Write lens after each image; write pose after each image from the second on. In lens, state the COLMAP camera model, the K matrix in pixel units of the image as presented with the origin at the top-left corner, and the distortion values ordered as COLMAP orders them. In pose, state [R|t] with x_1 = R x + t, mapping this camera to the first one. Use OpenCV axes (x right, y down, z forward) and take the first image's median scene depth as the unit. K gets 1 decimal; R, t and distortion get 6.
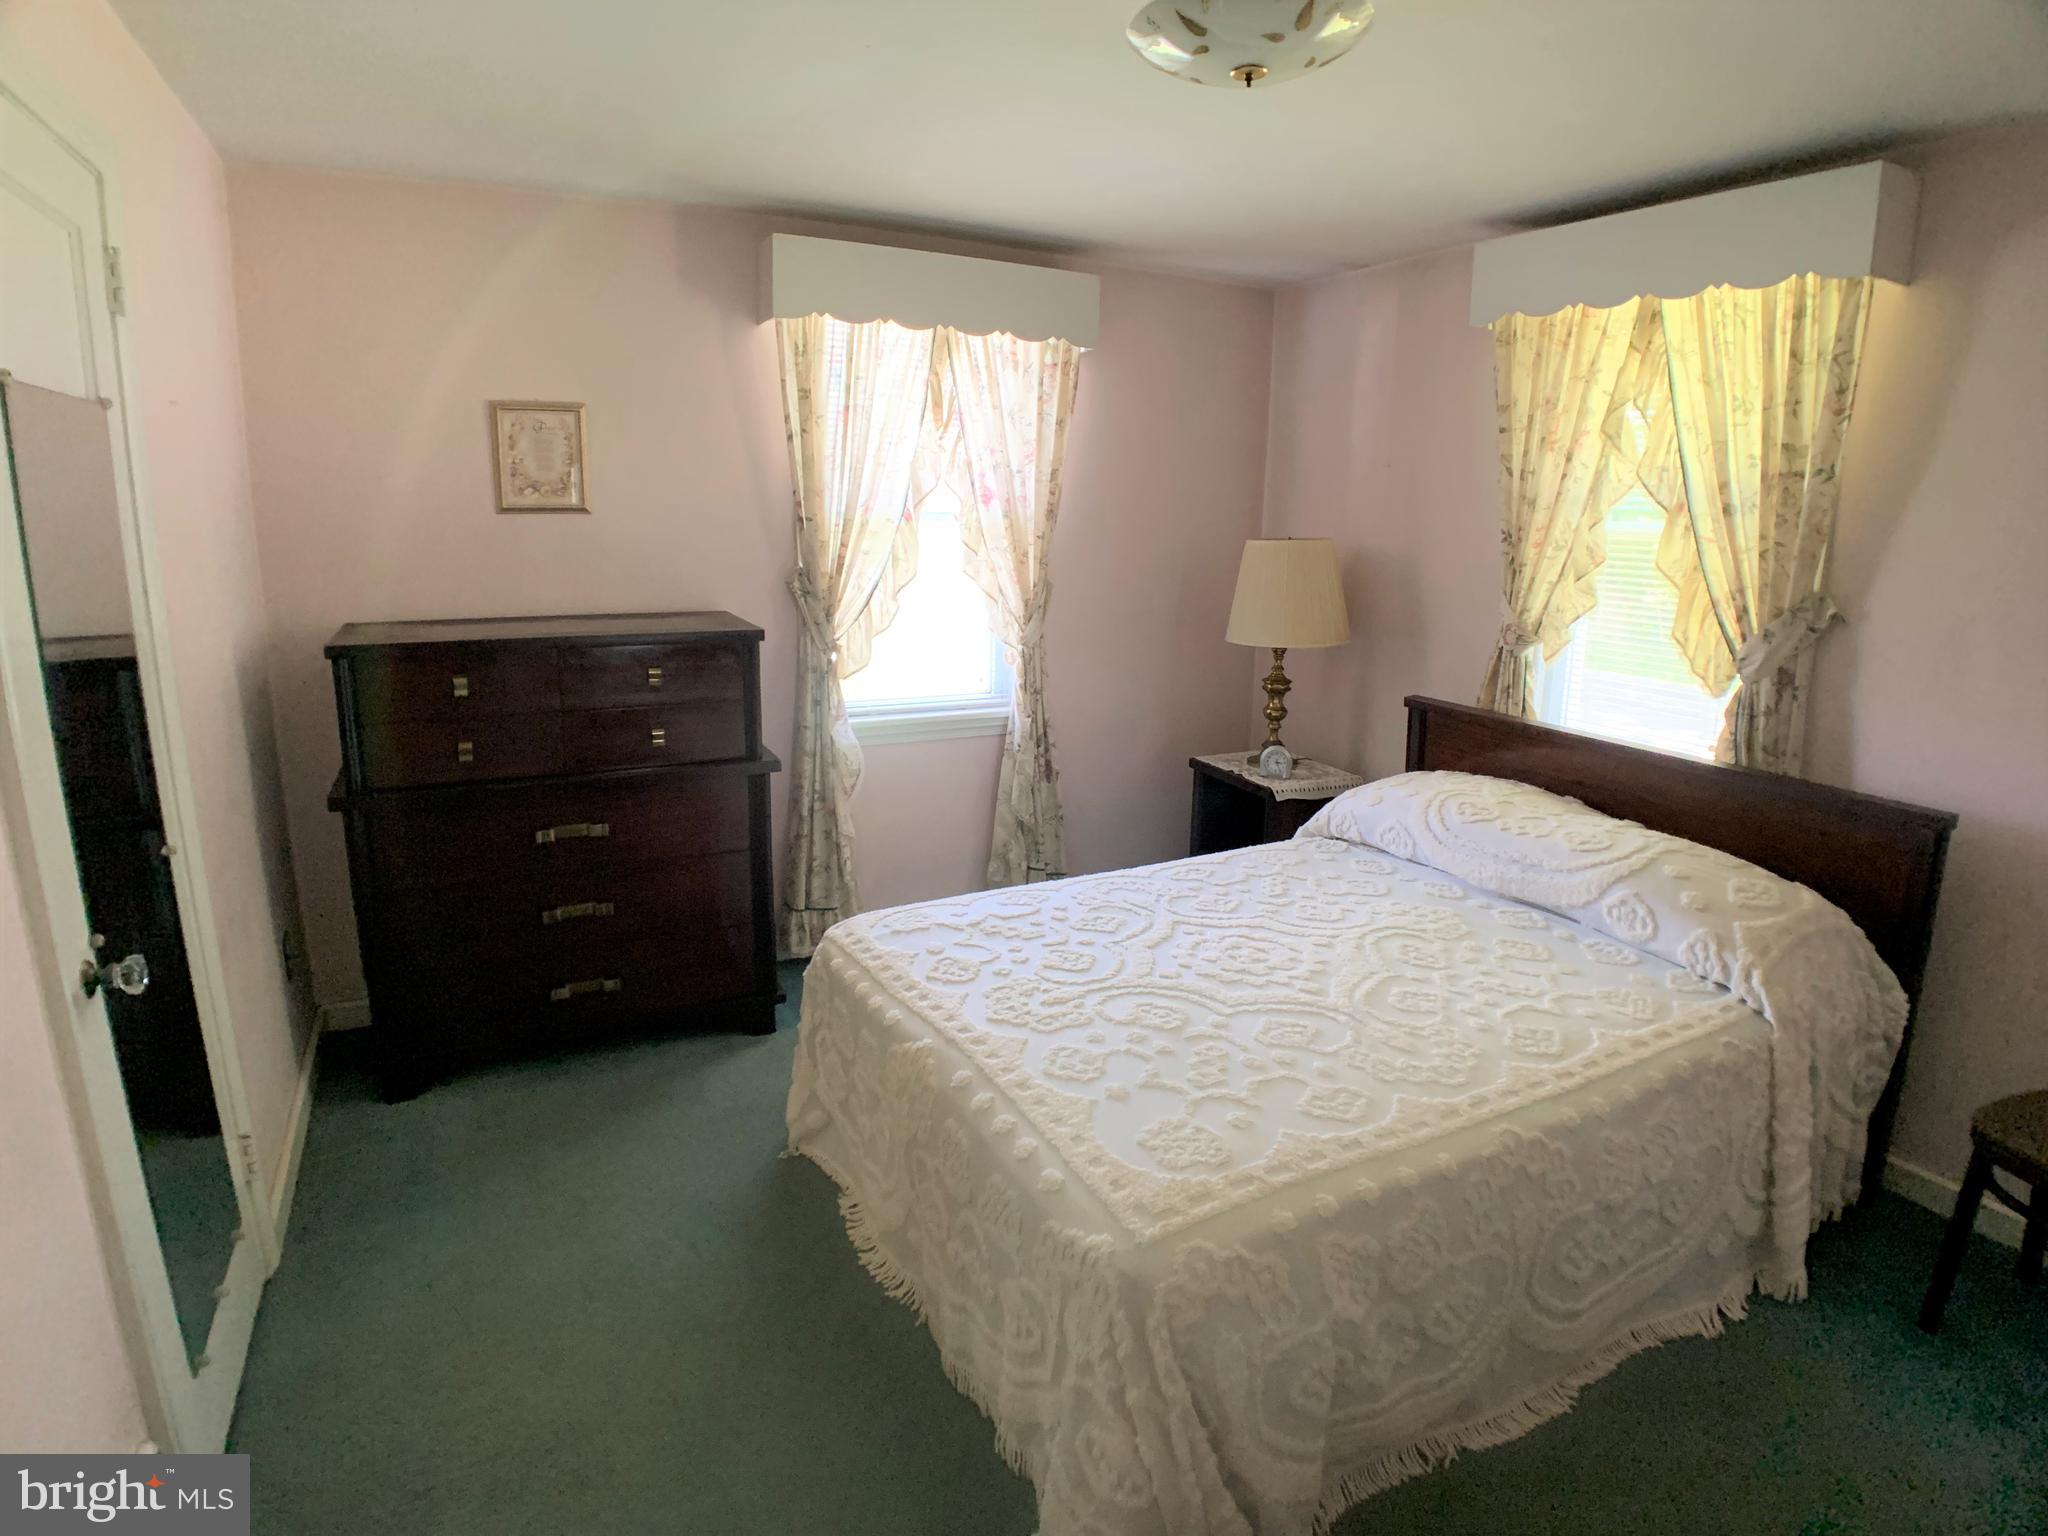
lens RADIAL K [[1074.6, 0, 1029.4], [0, 1074.6, 744.2], [0, 0, 1]] dist [-0.079628, -0.002851]
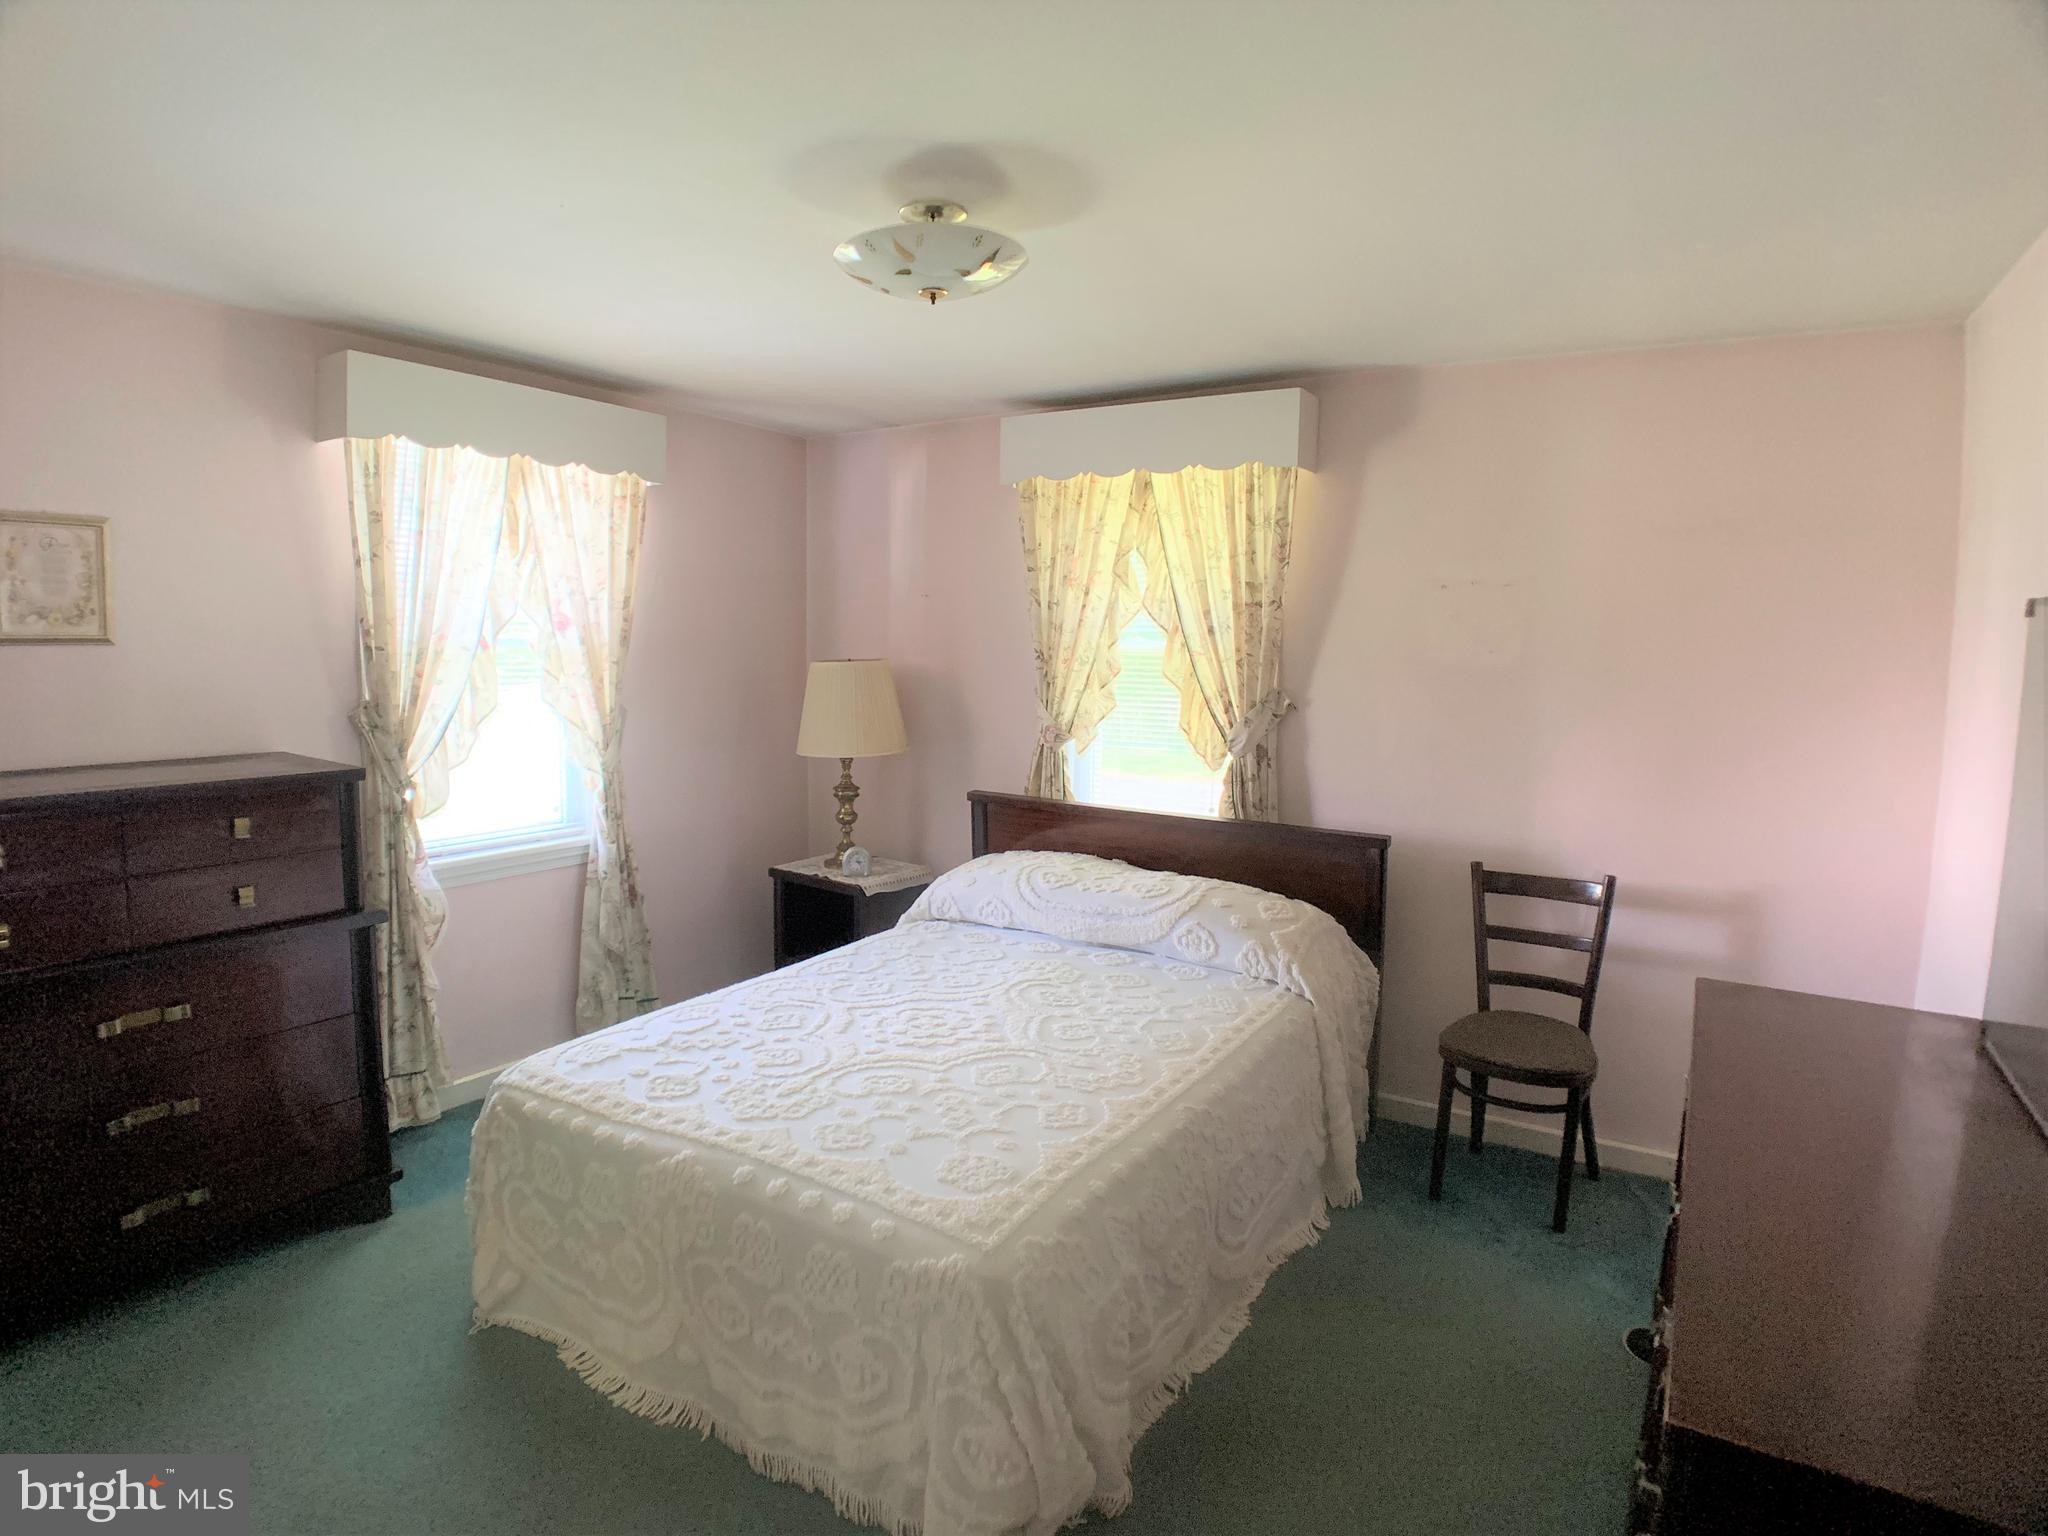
lens RADIAL K [[1074.6, 0, 1029.4], [0, 1074.6, 744.2], [0, 0, 1]] dist [-0.079628, -0.002851]
pose [[0.860092, -0.052087, 0.507472, -0.237112], [0.106689, 0.991142, -0.079092, 0.004173], [-0.498857, 0.122168, 0.858031, -0.060585]]
